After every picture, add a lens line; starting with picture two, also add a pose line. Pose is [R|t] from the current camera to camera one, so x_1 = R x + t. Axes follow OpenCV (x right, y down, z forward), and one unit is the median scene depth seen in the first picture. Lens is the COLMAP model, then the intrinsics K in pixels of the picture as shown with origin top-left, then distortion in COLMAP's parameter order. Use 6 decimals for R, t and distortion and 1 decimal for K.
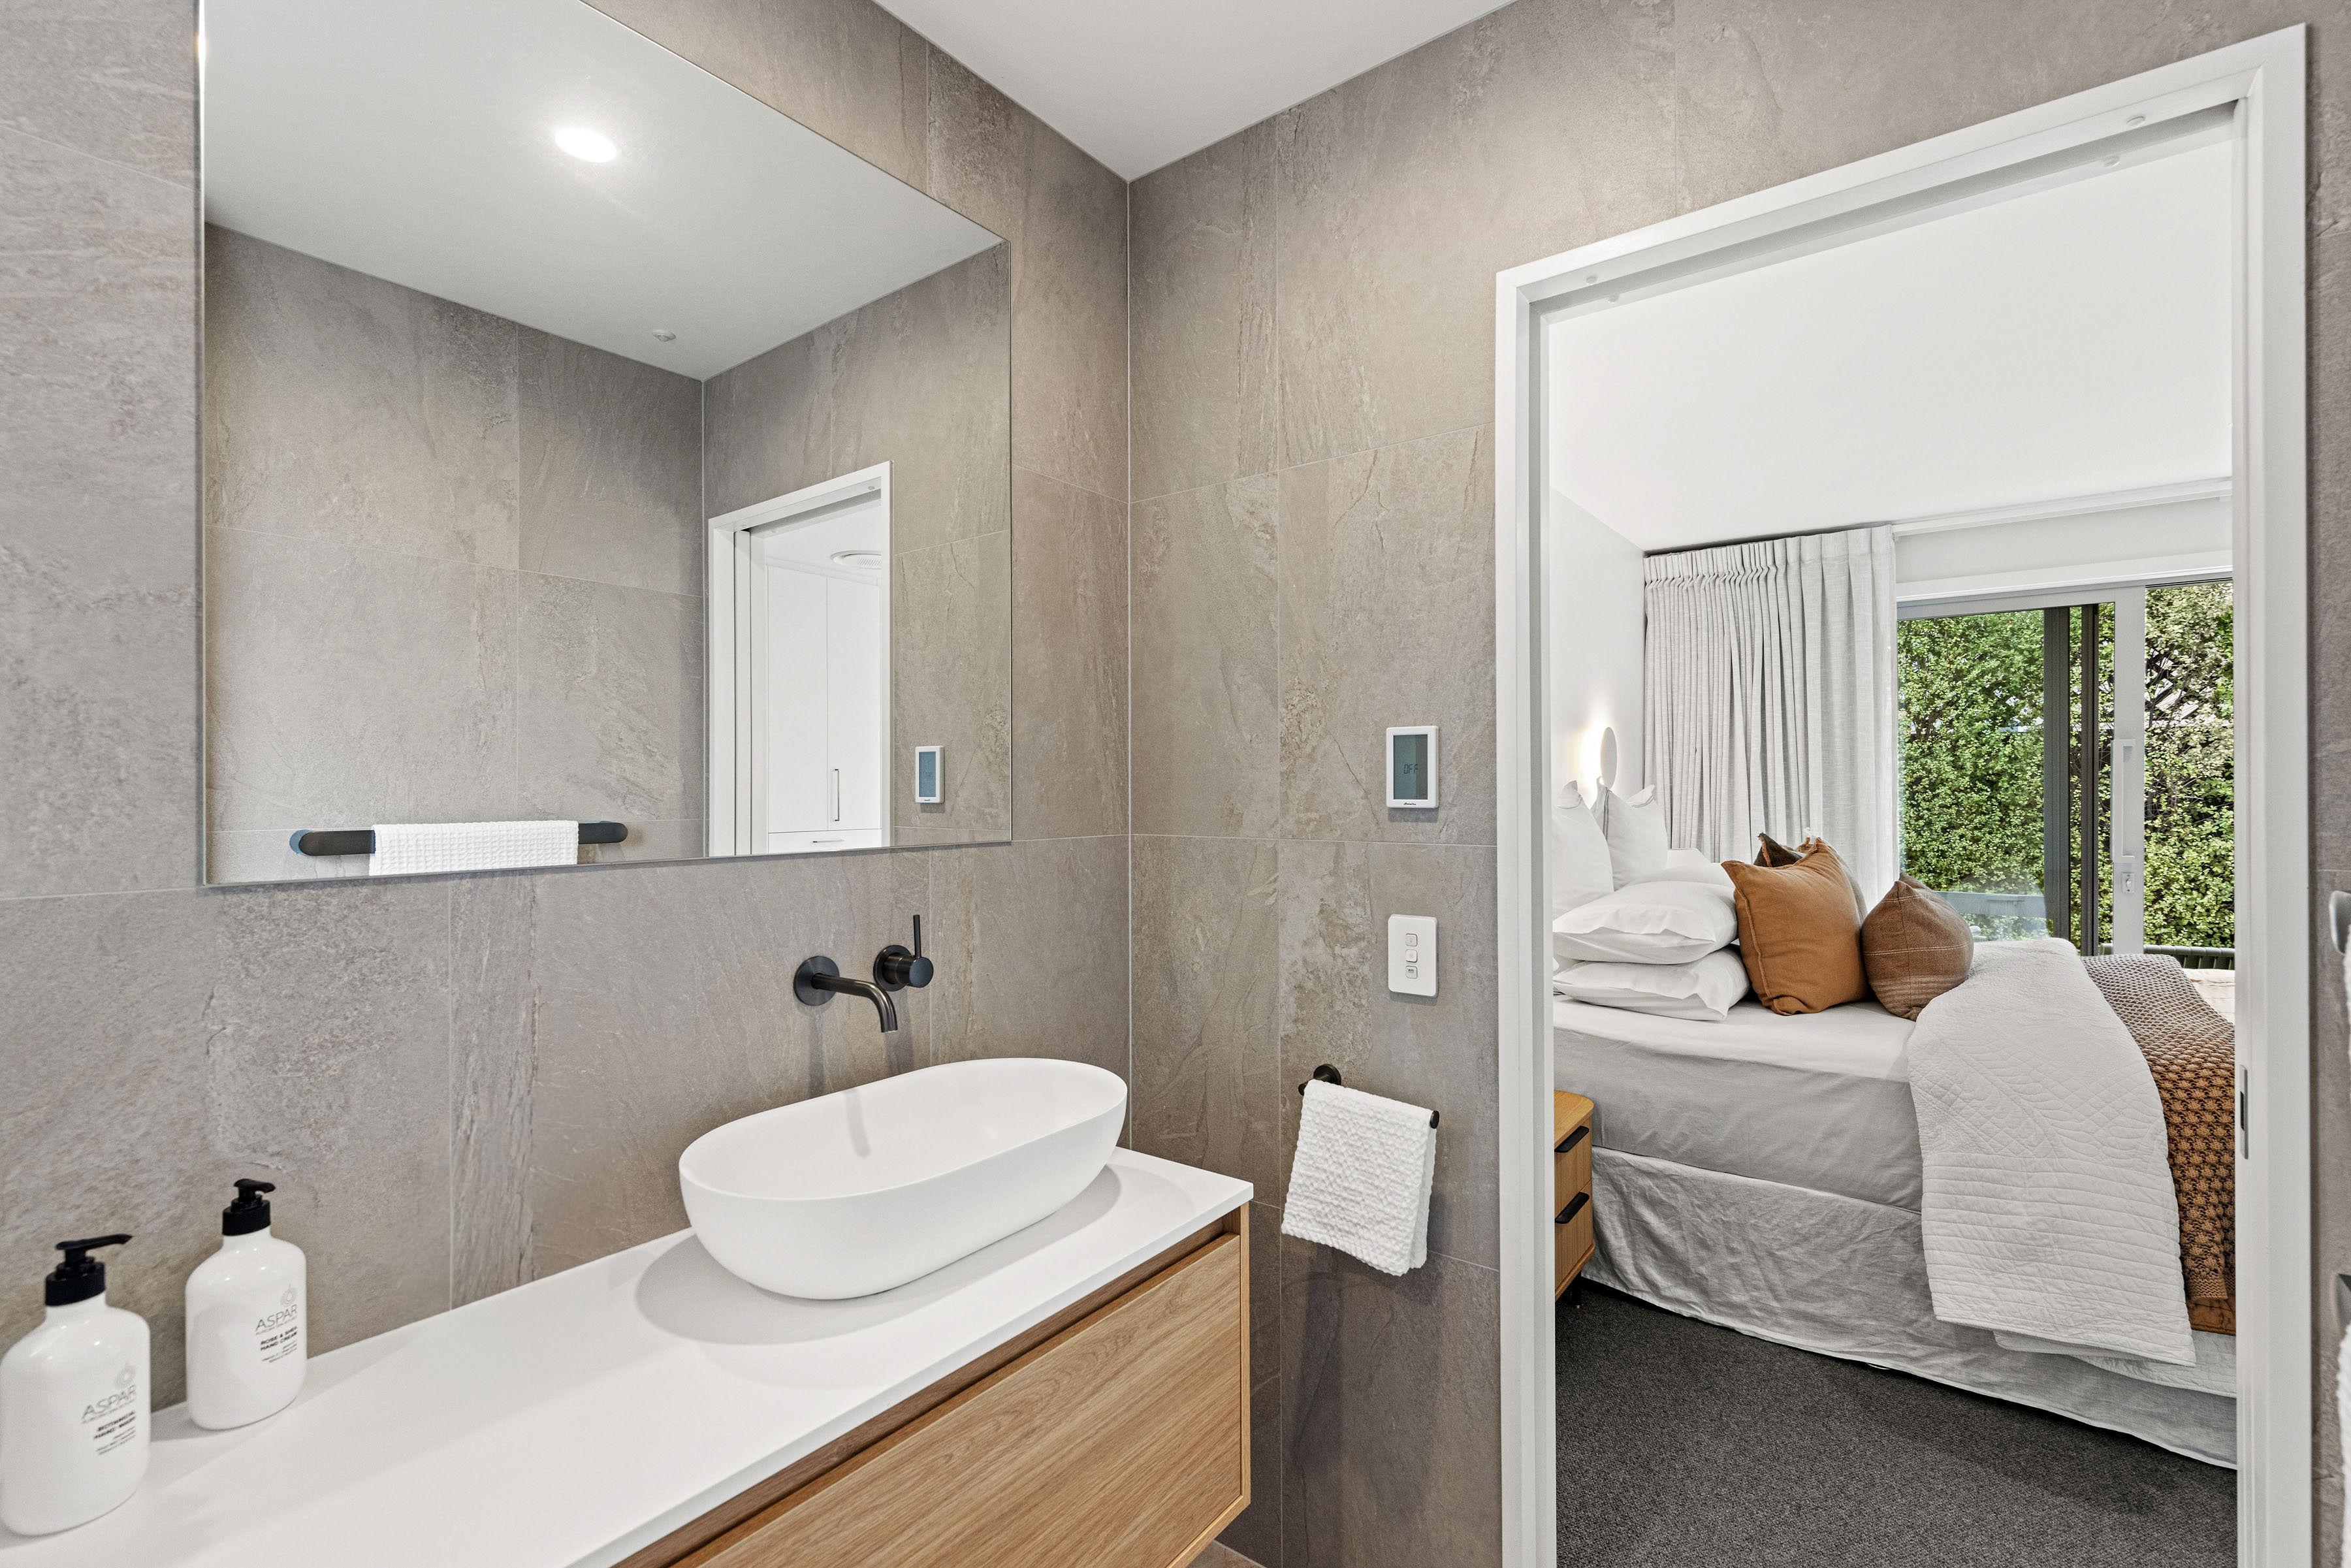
lens RADIAL K [[1026.8, 0, 1179.8], [0, 1026.8, 791.2], [0, 0, 1]] dist [-0.001606, 0.000798]
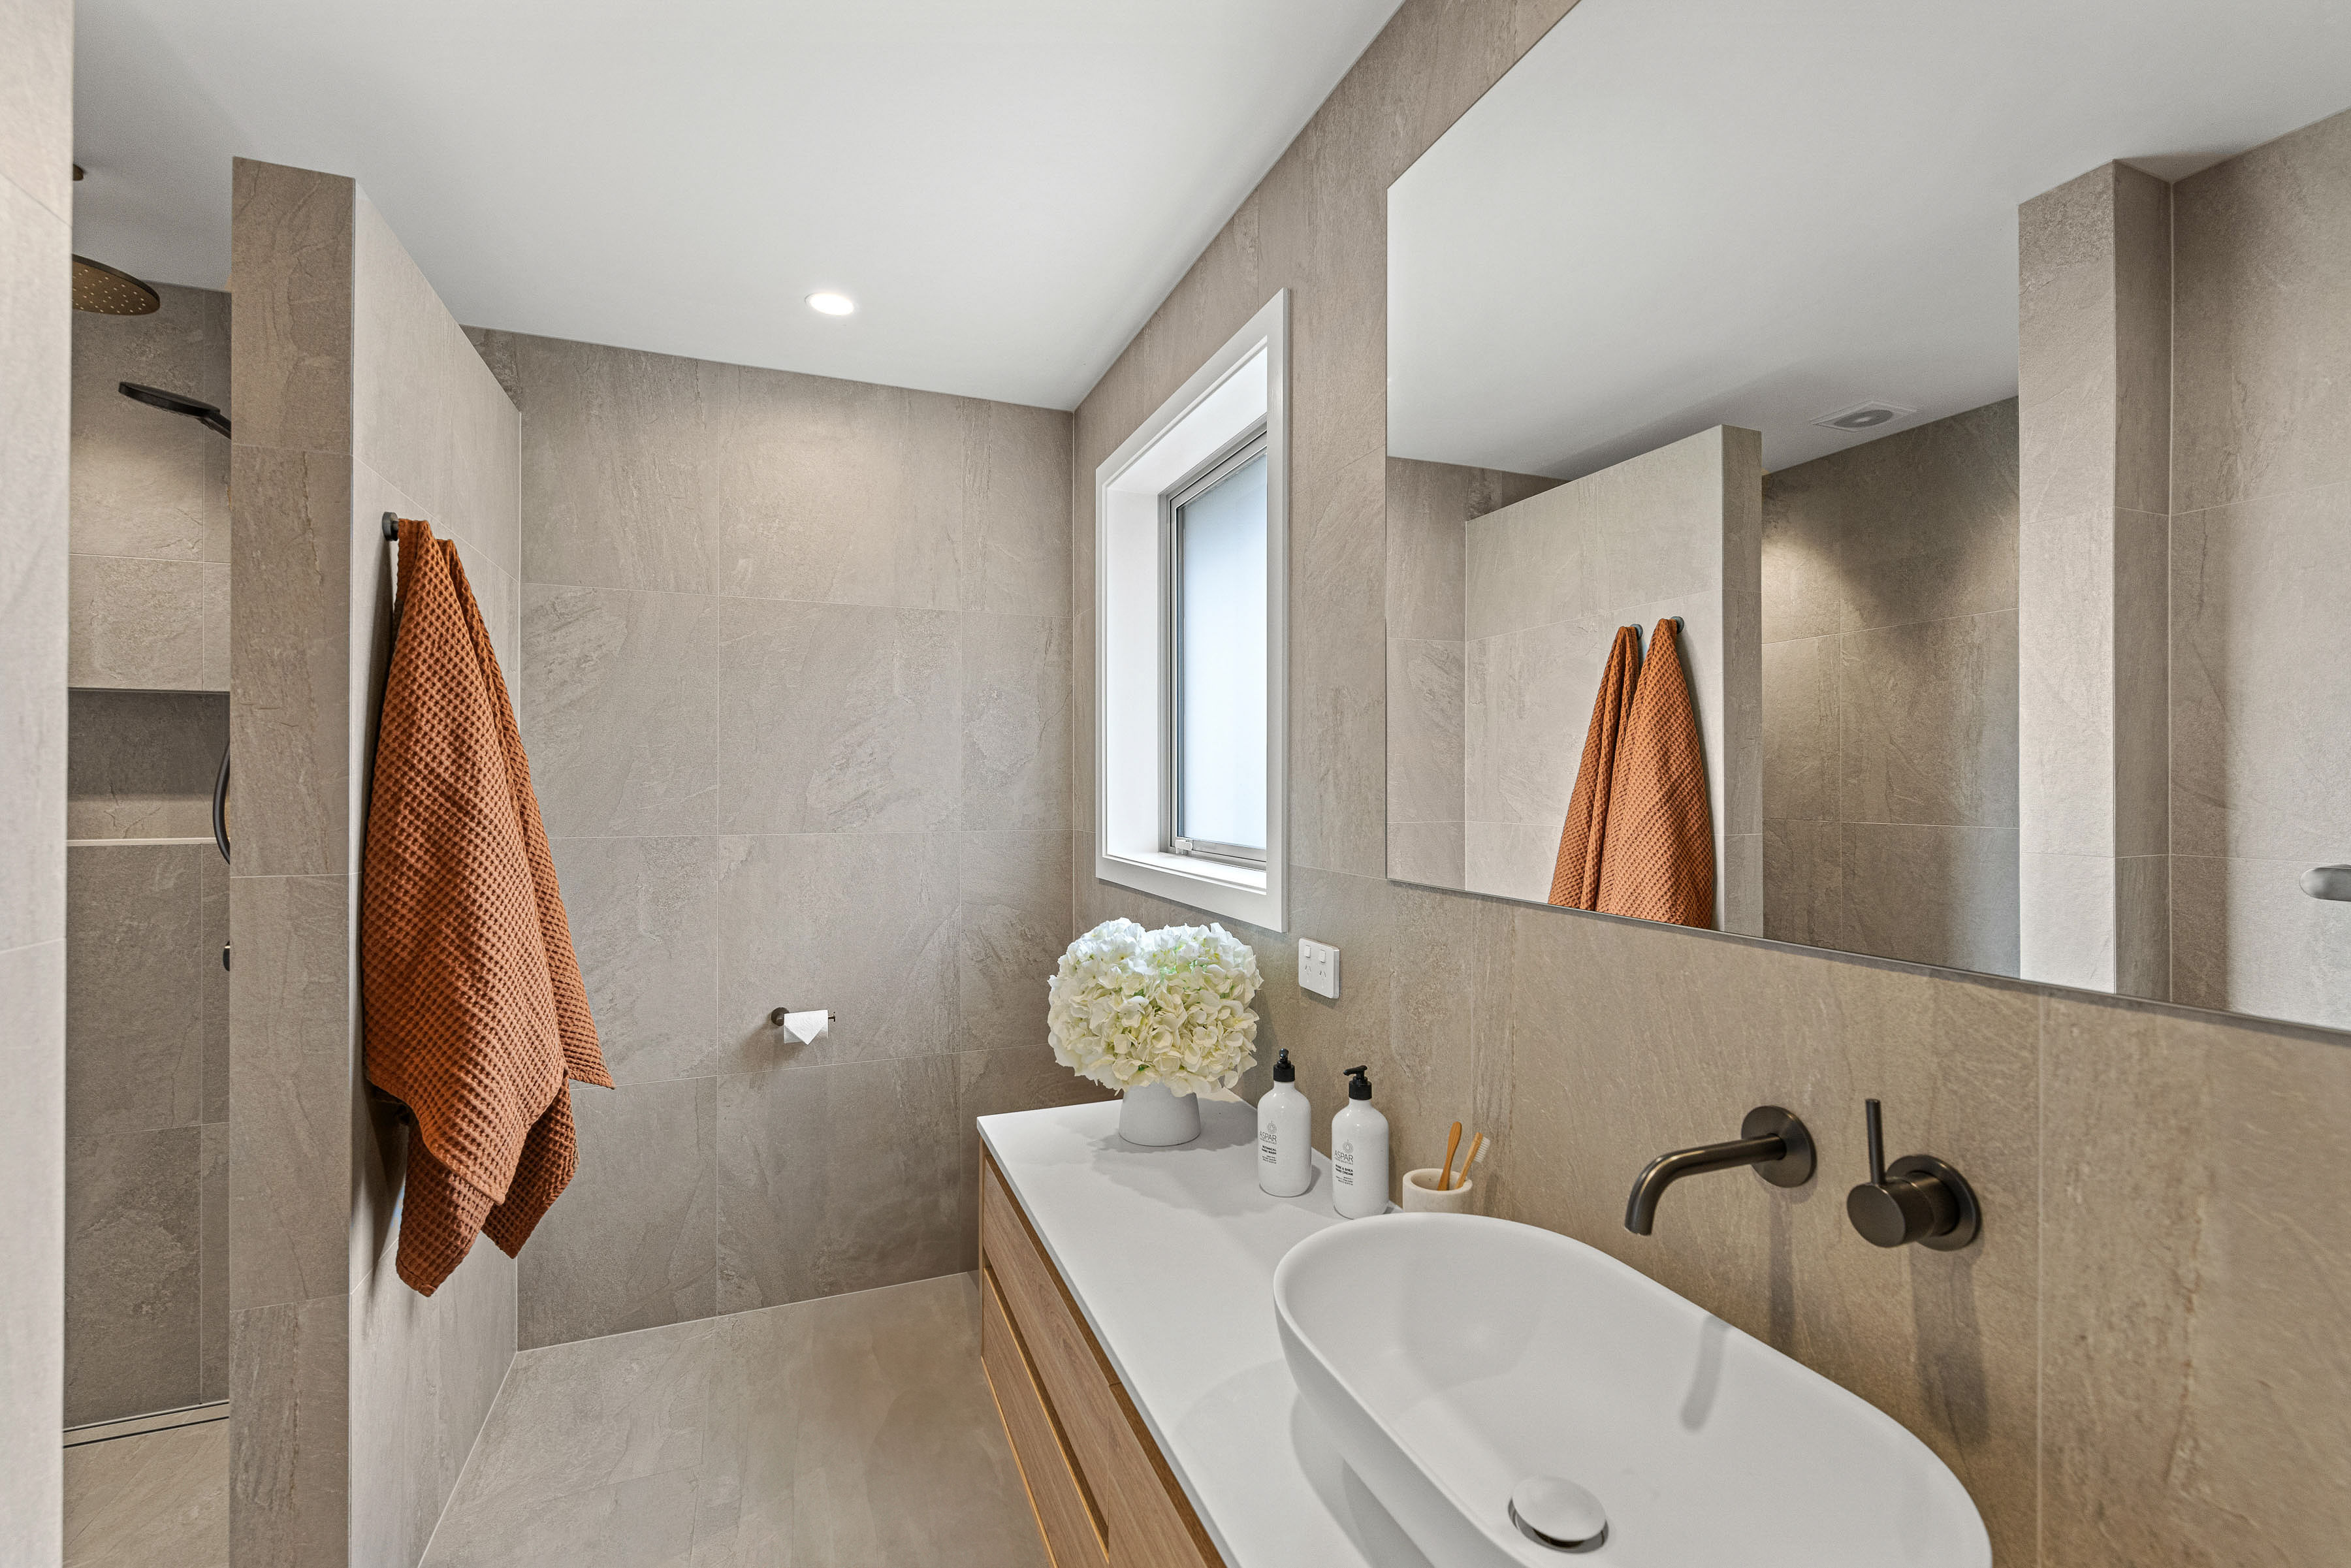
lens RADIAL K [[1026.8, 0, 1181.8], [0, 1026.8, 780.1], [0, 0, 1]] dist [-0.001606, 0.000798]
pose [[-0.510052, 0.002831, -0.860139, 0.239114], [-0.000212, 0.999994, 0.003417, -0.027245], [0.860143, 0.001925, -0.510049, 0.634342]]
